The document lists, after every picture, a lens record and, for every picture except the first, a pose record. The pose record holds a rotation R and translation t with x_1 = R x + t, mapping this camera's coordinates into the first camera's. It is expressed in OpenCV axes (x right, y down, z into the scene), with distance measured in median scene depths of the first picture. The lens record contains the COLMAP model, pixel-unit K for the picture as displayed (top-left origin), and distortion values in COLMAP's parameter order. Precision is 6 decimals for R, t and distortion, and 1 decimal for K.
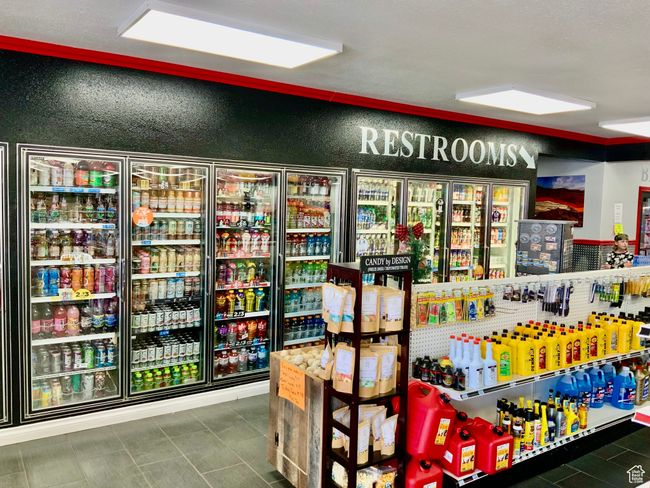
lens RADIAL K [[546.3, 0, 325.0], [0, 546.3, 243.9], [0, 0, 1]] dist [0.051019, -0.082138]
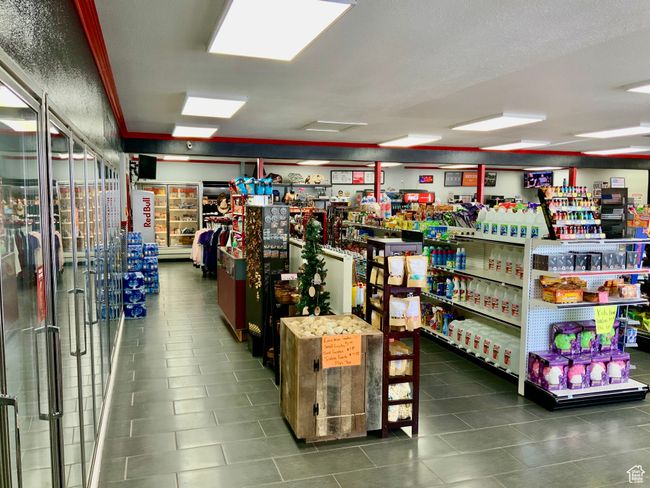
lens RADIAL K [[546.3, 0, 324.5], [0, 546.3, 244.4], [0, 0, 1]] dist [0.051019, -0.082138]
pose [[0.281385, -0.116795, 0.952461, -1.115979], [0.077235, 0.992102, 0.098839, -0.090714], [-0.956482, 0.045752, 0.288183, 0.643686]]
